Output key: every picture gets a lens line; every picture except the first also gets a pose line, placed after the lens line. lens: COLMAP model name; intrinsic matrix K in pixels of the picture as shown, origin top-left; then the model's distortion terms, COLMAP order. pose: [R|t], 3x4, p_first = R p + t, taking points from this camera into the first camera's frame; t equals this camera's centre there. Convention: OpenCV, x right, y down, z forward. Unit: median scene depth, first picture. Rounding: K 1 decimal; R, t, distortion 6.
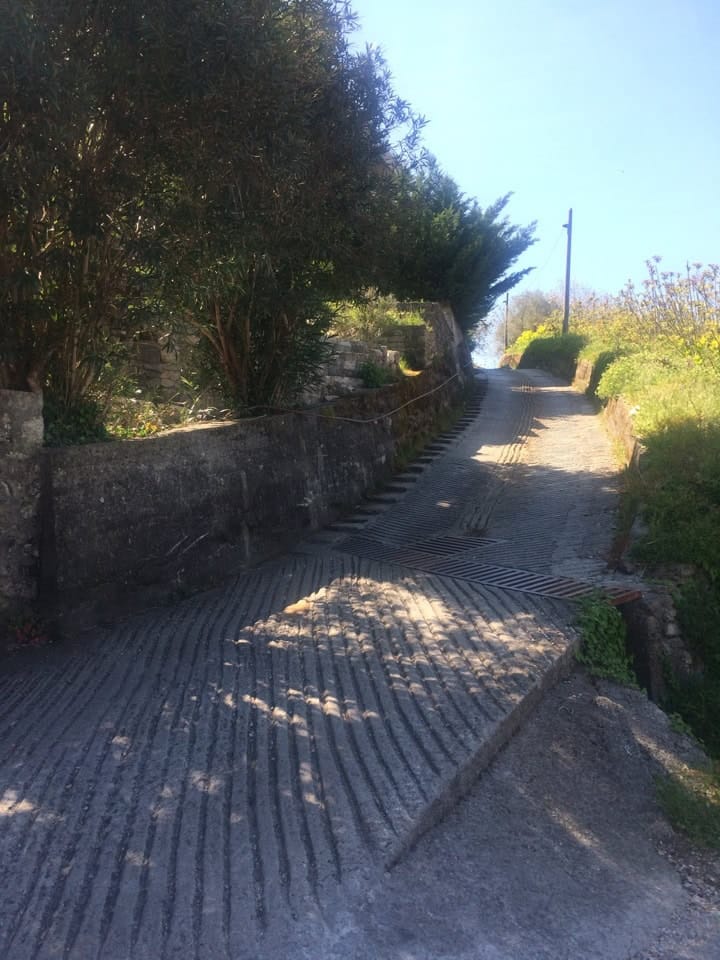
lens RADIAL K [[829.8, 0, 360.0], [0, 829.8, 480.0], [0, 0, 1]] dist [0.112049, -0.140802]
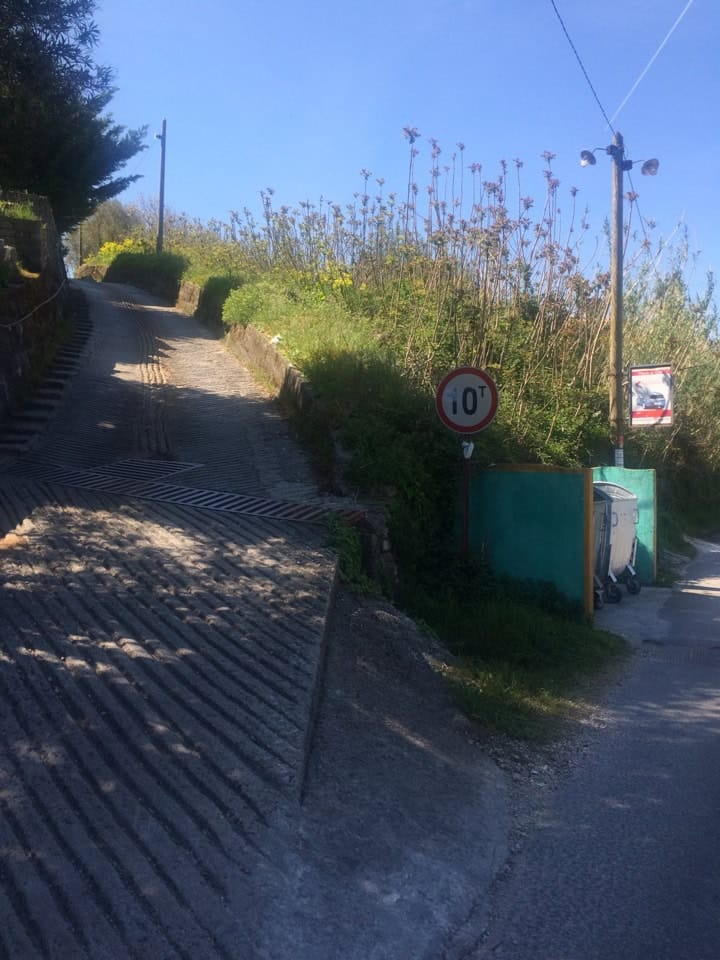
lens RADIAL K [[829.8, 0, 360.0], [0, 829.8, 480.0], [0, 0, 1]] dist [0.112049, -0.140802]
pose [[0.872107, -0.006743, 0.489270, -0.180190], [-0.038512, 0.995857, 0.082371, 0.003868], [-0.487798, -0.090679, 0.868234, 0.076212]]
